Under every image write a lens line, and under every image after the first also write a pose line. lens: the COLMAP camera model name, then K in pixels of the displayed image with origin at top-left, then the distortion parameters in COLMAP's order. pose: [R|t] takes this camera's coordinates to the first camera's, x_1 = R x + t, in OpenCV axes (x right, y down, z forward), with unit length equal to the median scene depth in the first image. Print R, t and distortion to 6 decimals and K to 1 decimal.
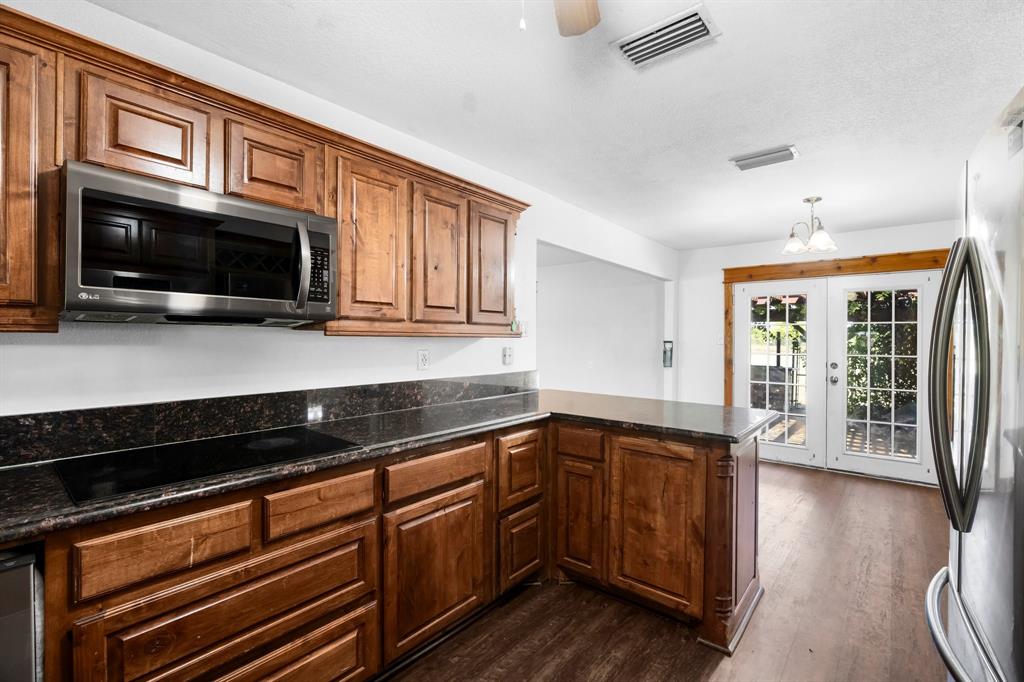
lens RADIAL K [[455.4, 0, 516.5], [0, 455.4, 339.7], [0, 0, 1]] dist [-0.015559, 0.008026]
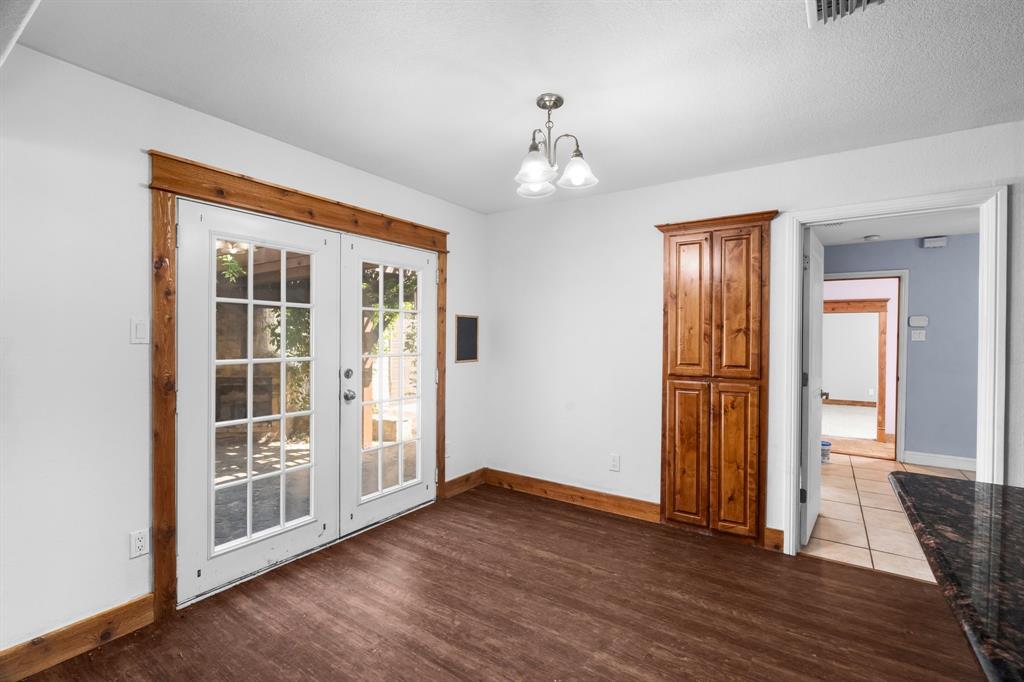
lens RADIAL K [[455.4, 0, 516.5], [0, 455.4, 339.7], [0, 0, 1]] dist [-0.015559, 0.008026]
pose [[-0.092472, -0.016975, 0.995571, 0.080499], [-0.007179, 0.999840, 0.016381, -0.004987], [-0.995689, -0.005632, -0.092579, 1.574954]]
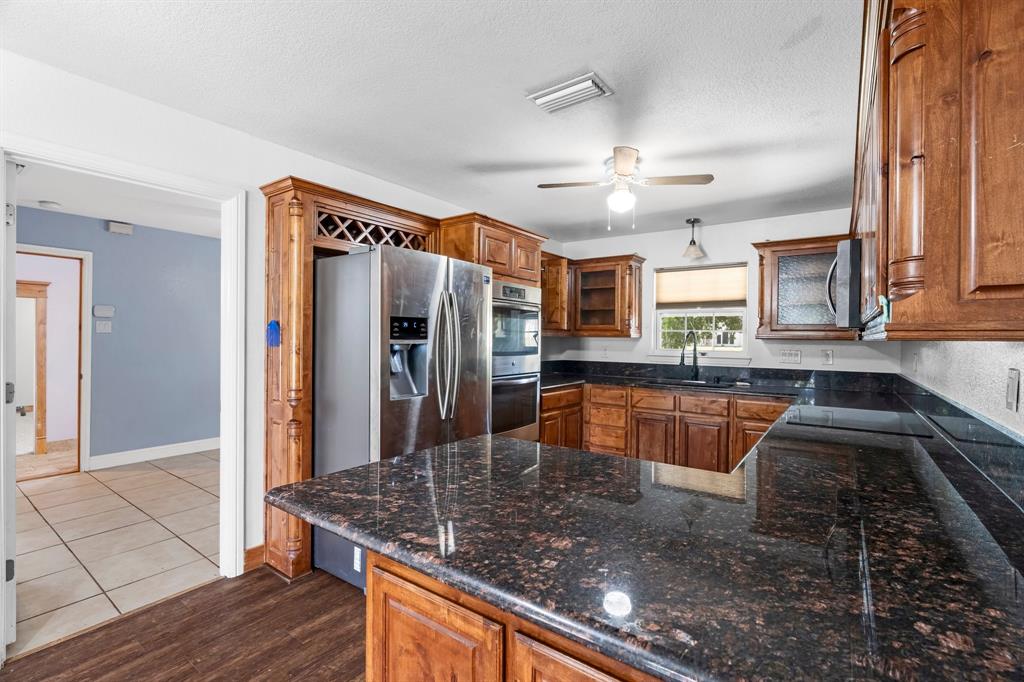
lens RADIAL K [[455.4, 0, 516.5], [0, 455.4, 339.7], [0, 0, 1]] dist [-0.015559, 0.008026]
pose [[-0.997962, -0.021629, -0.060034, 0.368460], [-0.022049, 0.999737, 0.006335, 0.000353], [0.059881, 0.007646, -0.998176, 1.536389]]
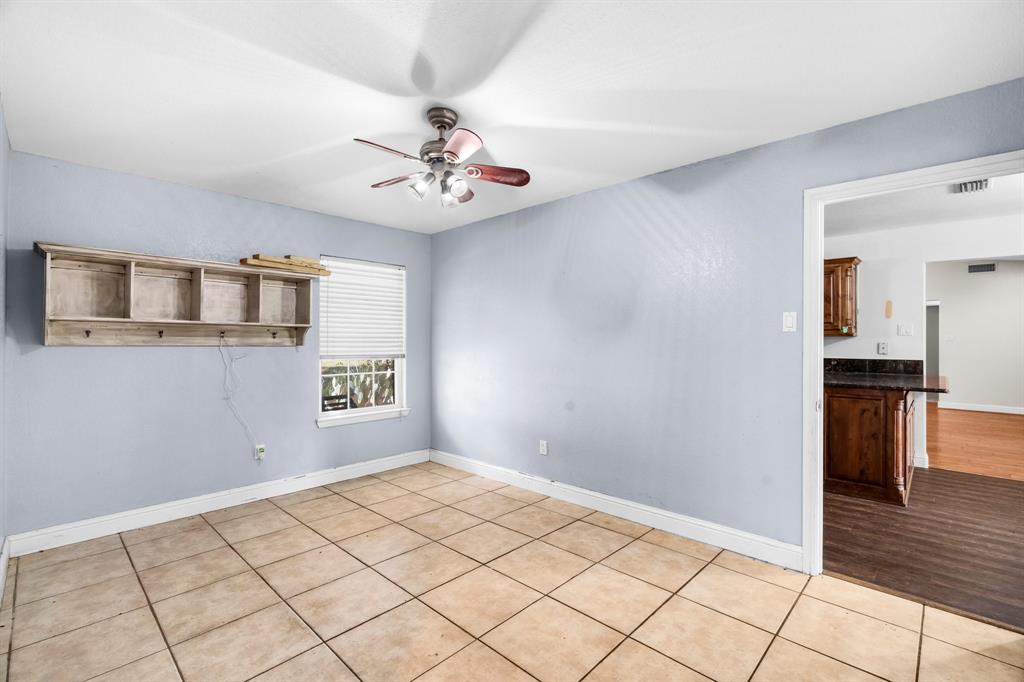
lens RADIAL K [[455.4, 0, 516.5], [0, 455.4, 339.7], [0, 0, 1]] dist [-0.015559, 0.008026]
pose [[-0.076738, -0.012146, -0.996977, 2.048389], [-0.004153, 0.999921, -0.011862, 0.038717], [0.997043, 0.003230, -0.076783, -0.130694]]
